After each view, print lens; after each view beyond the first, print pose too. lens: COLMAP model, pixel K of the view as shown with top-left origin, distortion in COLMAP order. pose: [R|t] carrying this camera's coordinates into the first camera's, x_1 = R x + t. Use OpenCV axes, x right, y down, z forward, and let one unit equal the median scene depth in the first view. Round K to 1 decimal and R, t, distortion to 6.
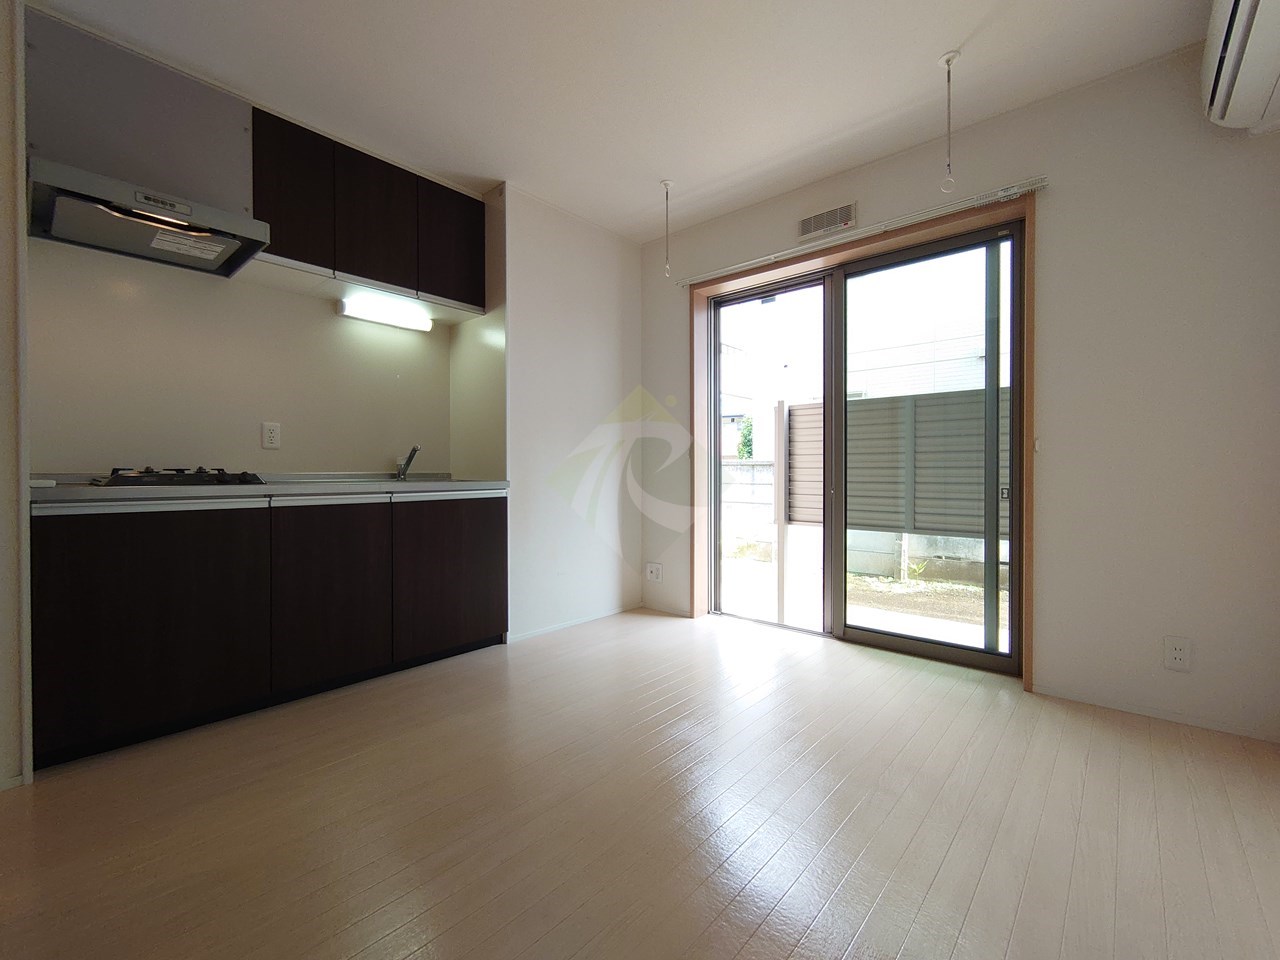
lens RADIAL K [[550.9, 0, 648.1], [0, 550.9, 477.4], [0, 0, 1]] dist [-0.001931, -0.000838]
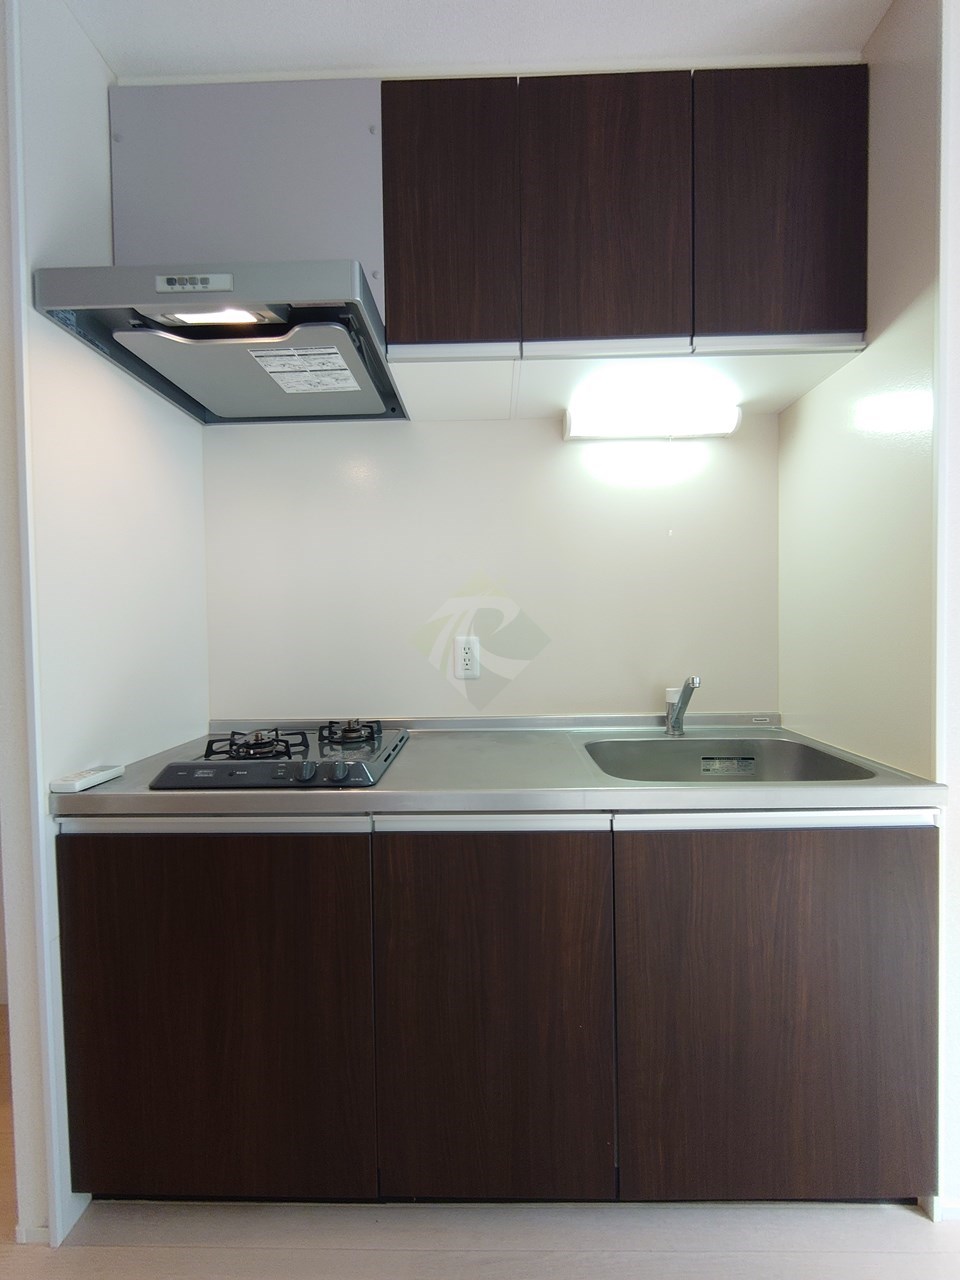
lens RADIAL K [[550.9, 0, 479.7], [0, 550.9, 642.4], [0, 0, 1]] dist [-0.001931, -0.000838]
pose [[0.641476, 0.011006, -0.767064, -0.183355], [0.006715, 0.999778, 0.019960, -0.099426], [0.767114, -0.017955, 0.641260, 0.572651]]
